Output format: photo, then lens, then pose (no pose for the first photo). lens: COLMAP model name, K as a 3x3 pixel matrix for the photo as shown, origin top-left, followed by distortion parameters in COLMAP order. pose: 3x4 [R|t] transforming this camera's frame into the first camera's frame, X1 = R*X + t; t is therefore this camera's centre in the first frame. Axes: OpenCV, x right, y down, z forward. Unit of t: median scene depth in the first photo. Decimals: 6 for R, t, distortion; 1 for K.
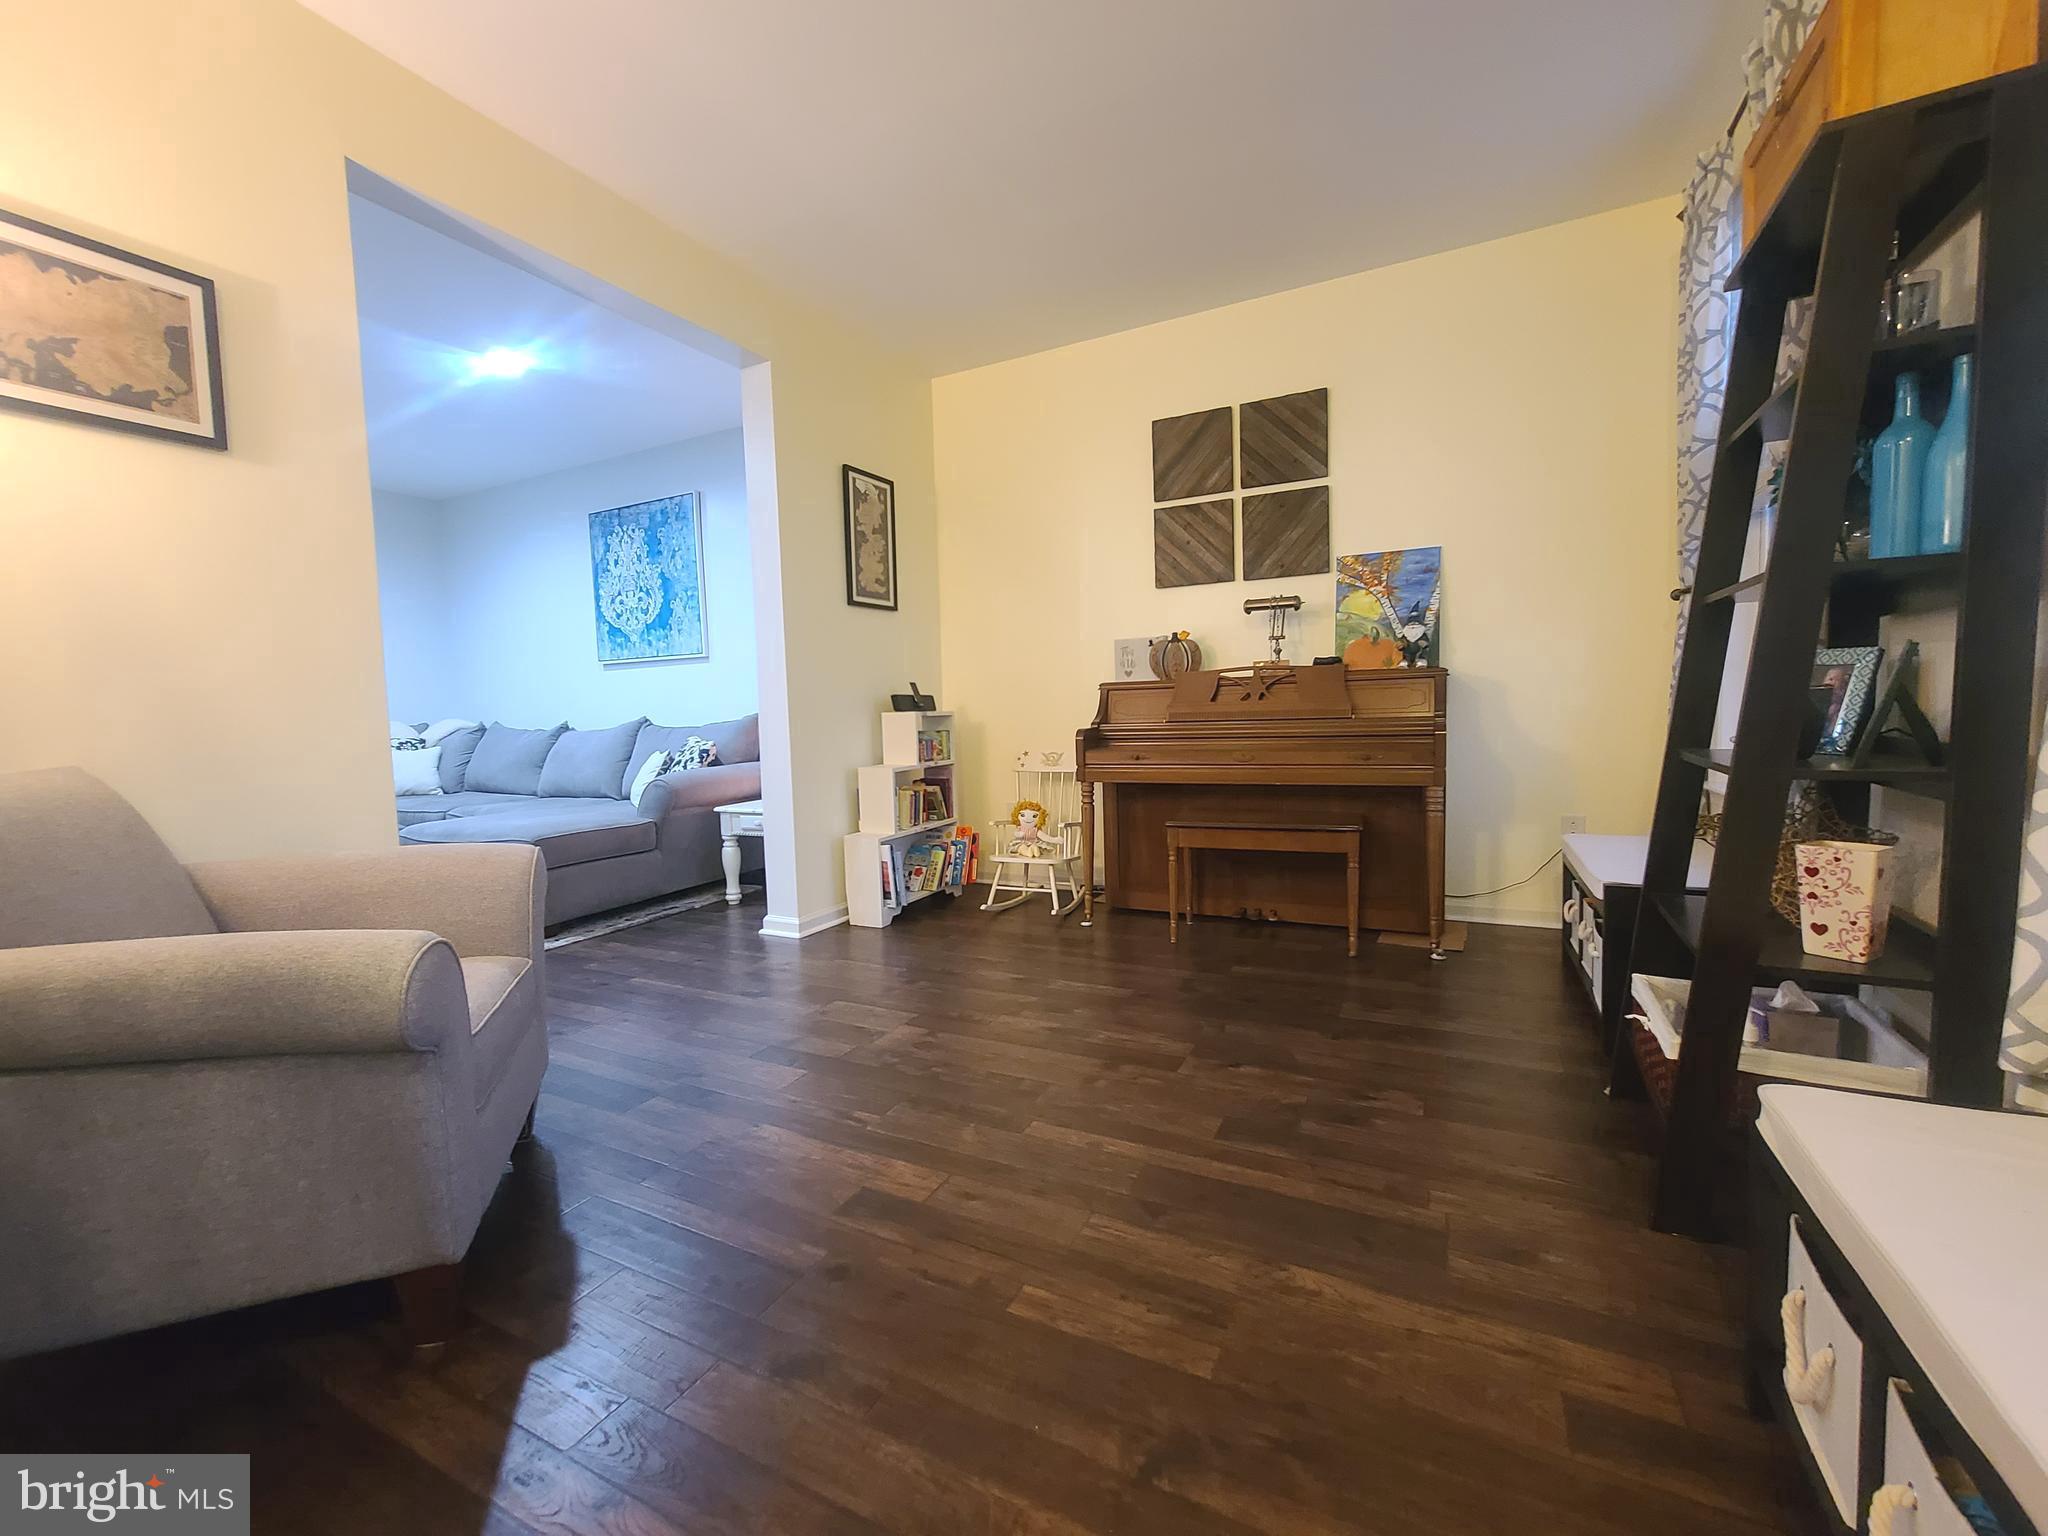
lens RADIAL K [[835.7, 0, 1024.0], [0, 835.7, 768.0], [0, 0, 1]] dist [-0.000045, -0.000164]
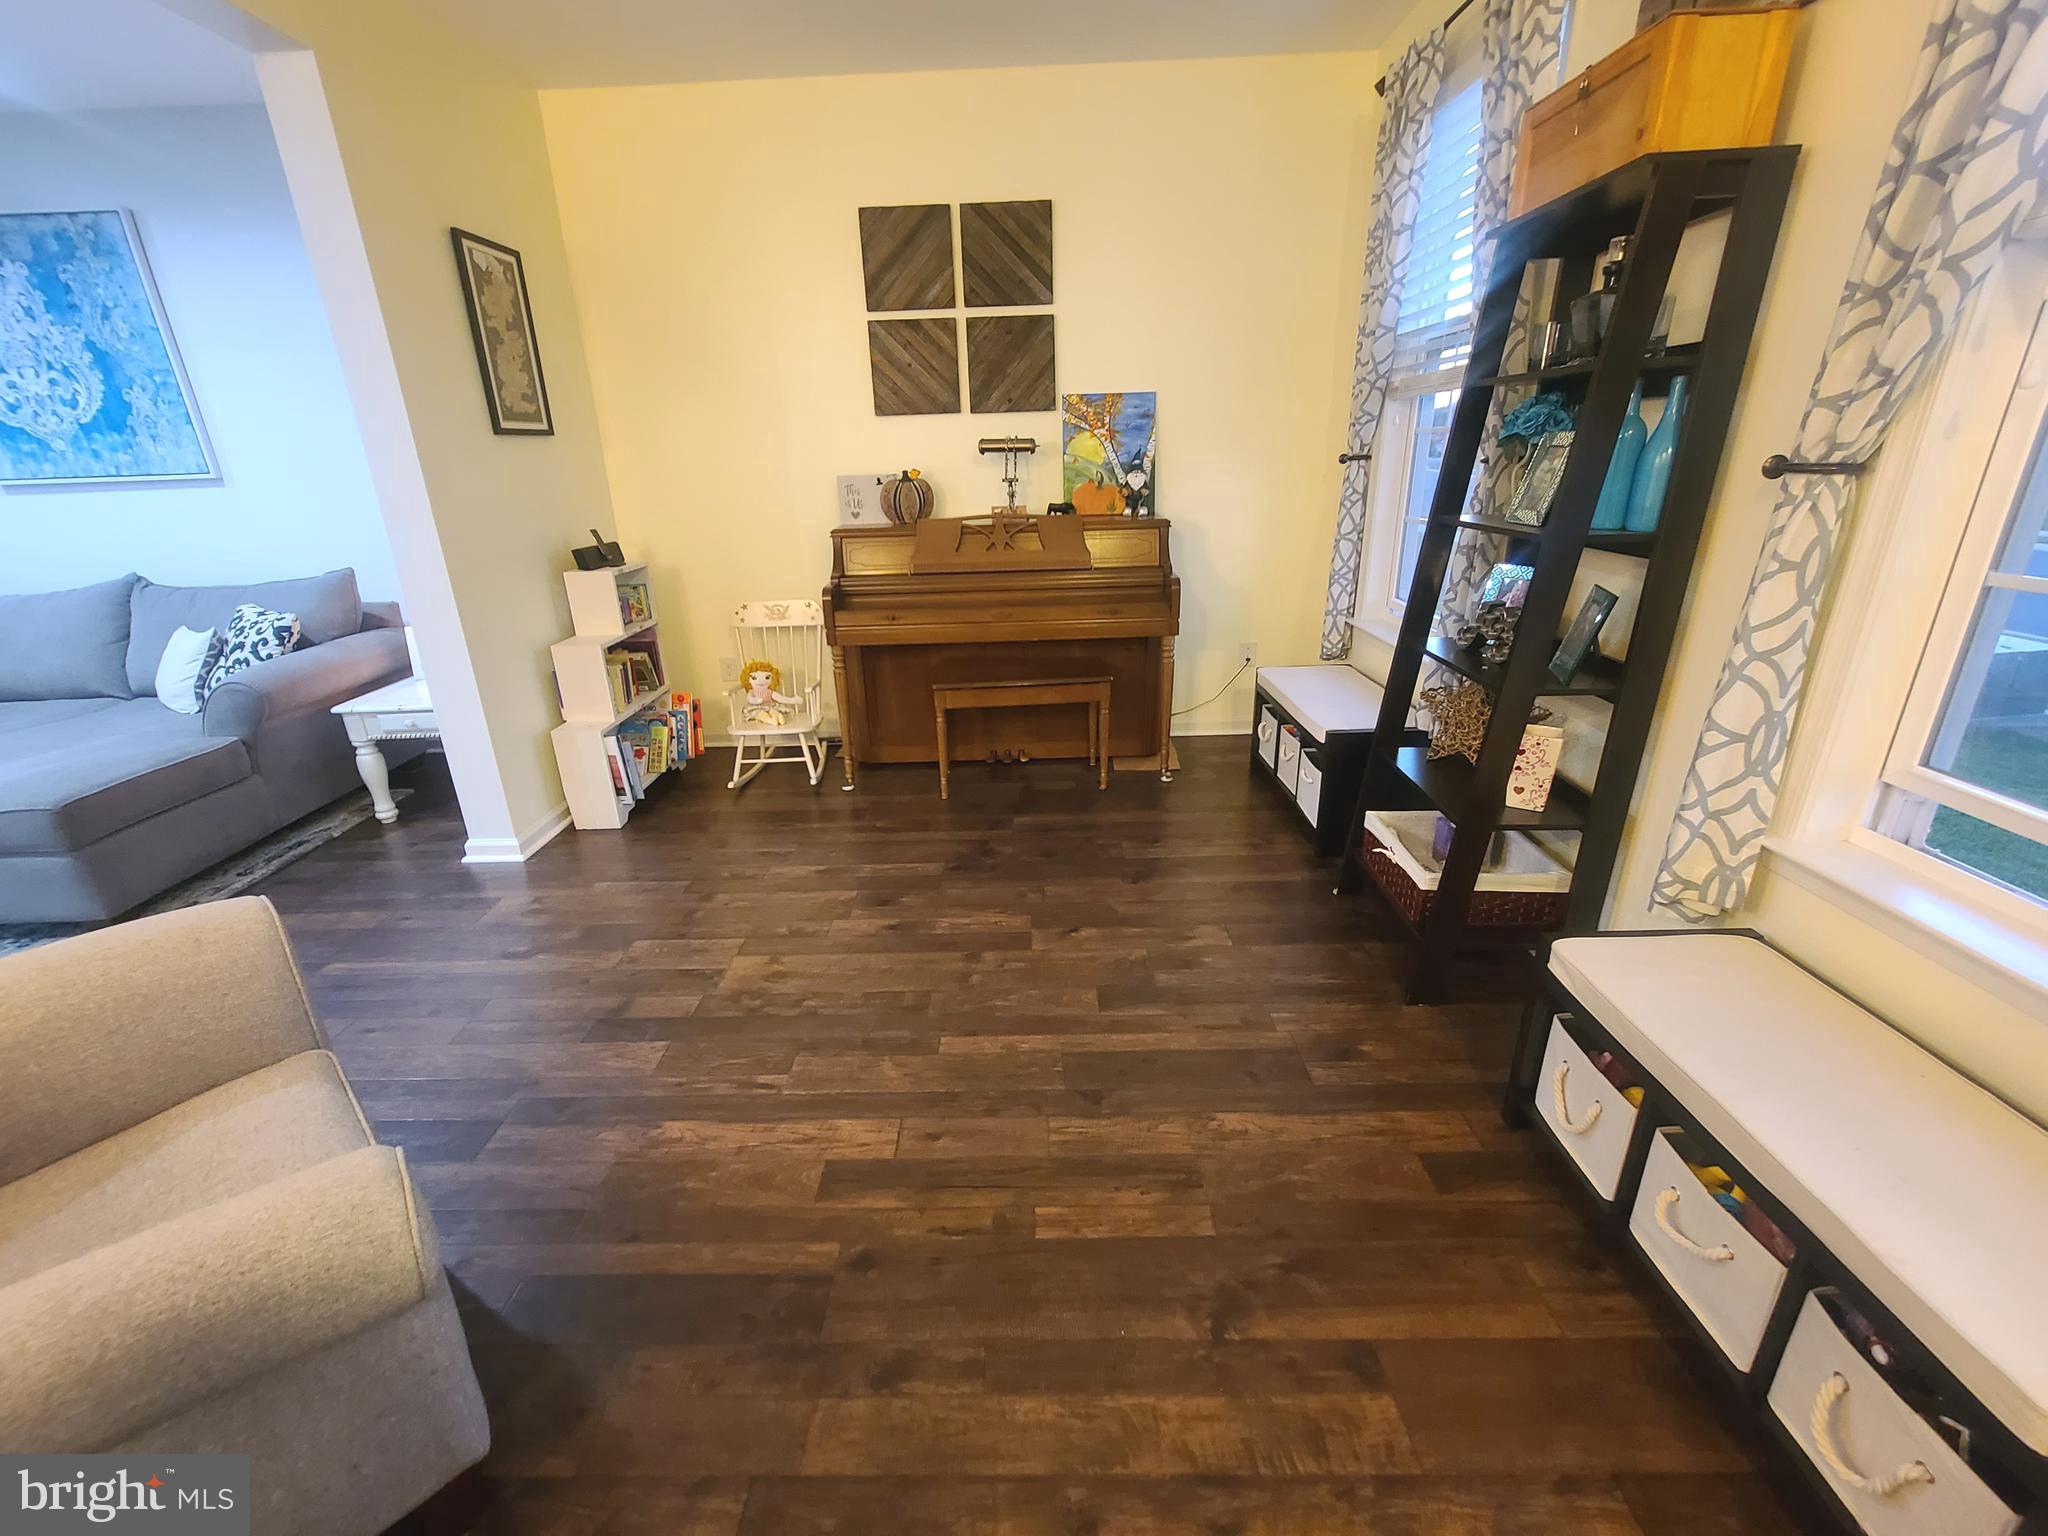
lens RADIAL K [[829.3, 0, 1024.0], [0, 829.3, 768.0], [0, 0, 1]] dist [-0.003587, 0.000035]
pose [[0.896207, -0.150619, 0.417286, -0.140736], [0.033446, 0.960865, 0.274991, -0.095497], [-0.442374, -0.232492, 0.866171, 0.061079]]
